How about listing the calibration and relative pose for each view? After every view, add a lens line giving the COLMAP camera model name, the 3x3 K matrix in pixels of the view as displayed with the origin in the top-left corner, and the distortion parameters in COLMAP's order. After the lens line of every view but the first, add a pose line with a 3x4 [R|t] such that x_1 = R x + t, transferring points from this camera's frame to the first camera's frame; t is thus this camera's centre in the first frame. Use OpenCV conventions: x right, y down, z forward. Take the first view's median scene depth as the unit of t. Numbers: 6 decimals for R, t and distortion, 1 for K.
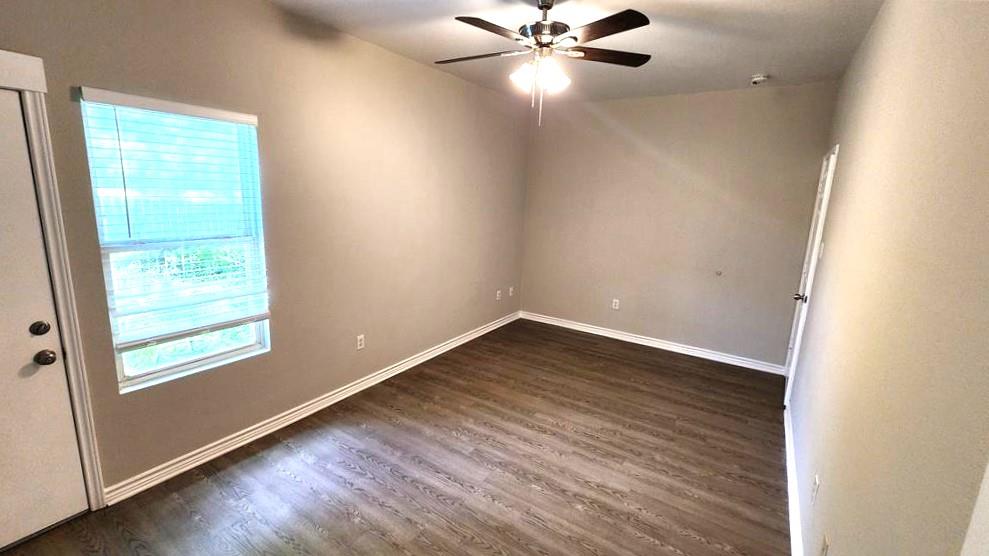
lens RADIAL K [[426.0, 0, 491.7], [0, 426.0, 274.6], [0, 0, 1]] dist [0.001106, 0.000297]
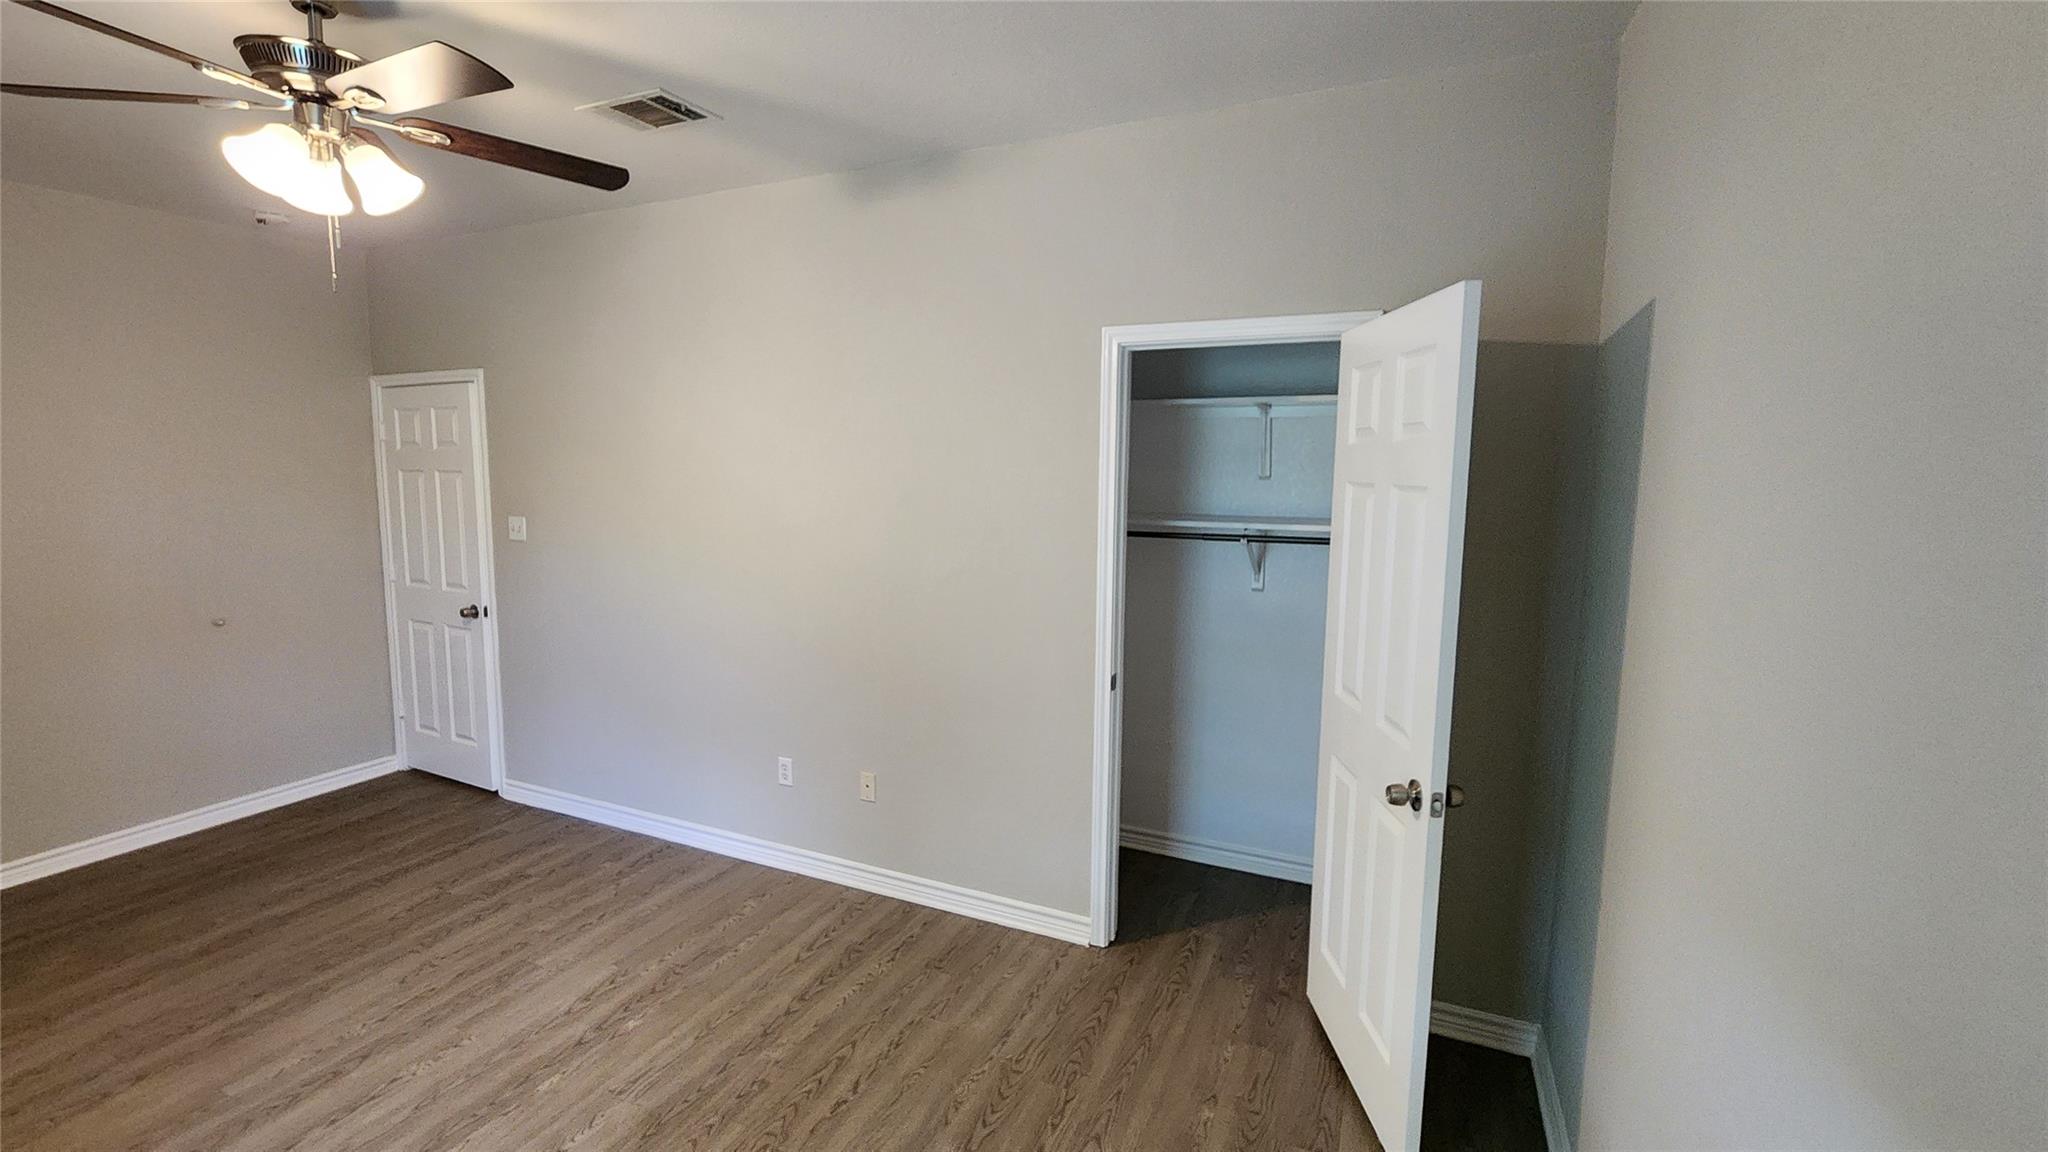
lens RADIAL K [[838.0, 0, 1032.0], [0, 838.0, 558.6], [0, 0, 1]] dist [-0.000131, 0.000160]
pose [[-0.156876, -0.148107, 0.976450, -0.656905], [0.180541, 0.967731, 0.175790, -0.101586], [-0.970976, 0.203866, -0.125075, 0.403594]]
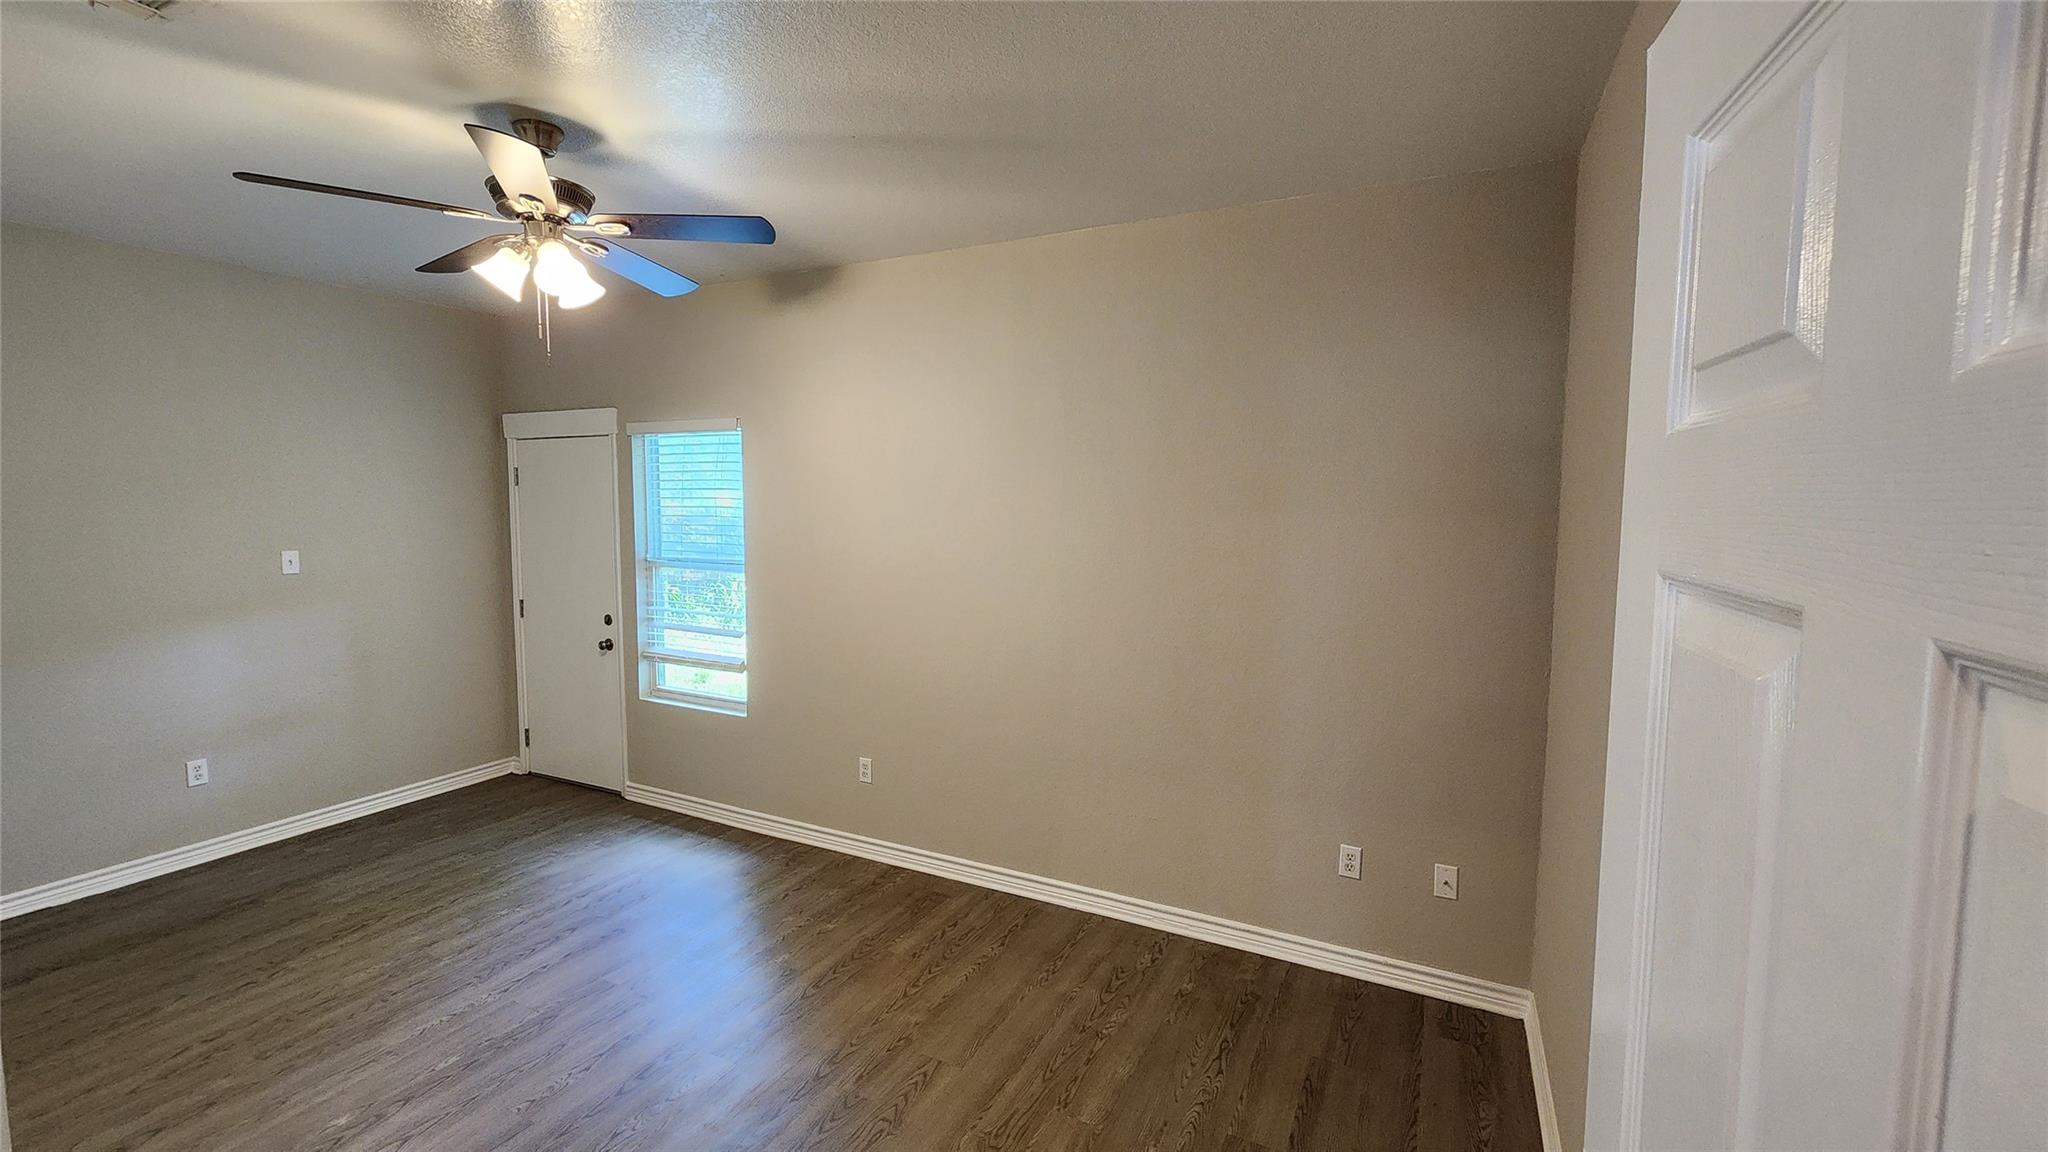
lens RADIAL K [[838.0, 0, 1024.2], [0, 838.0, 573.7], [0, 0, 1]] dist [-0.000131, 0.000160]
pose [[0.108661, 0.042350, -0.993176, 0.951161], [-0.198791, 0.979837, 0.020032, -0.189426], [0.973999, 0.195258, 0.114888, 1.198016]]
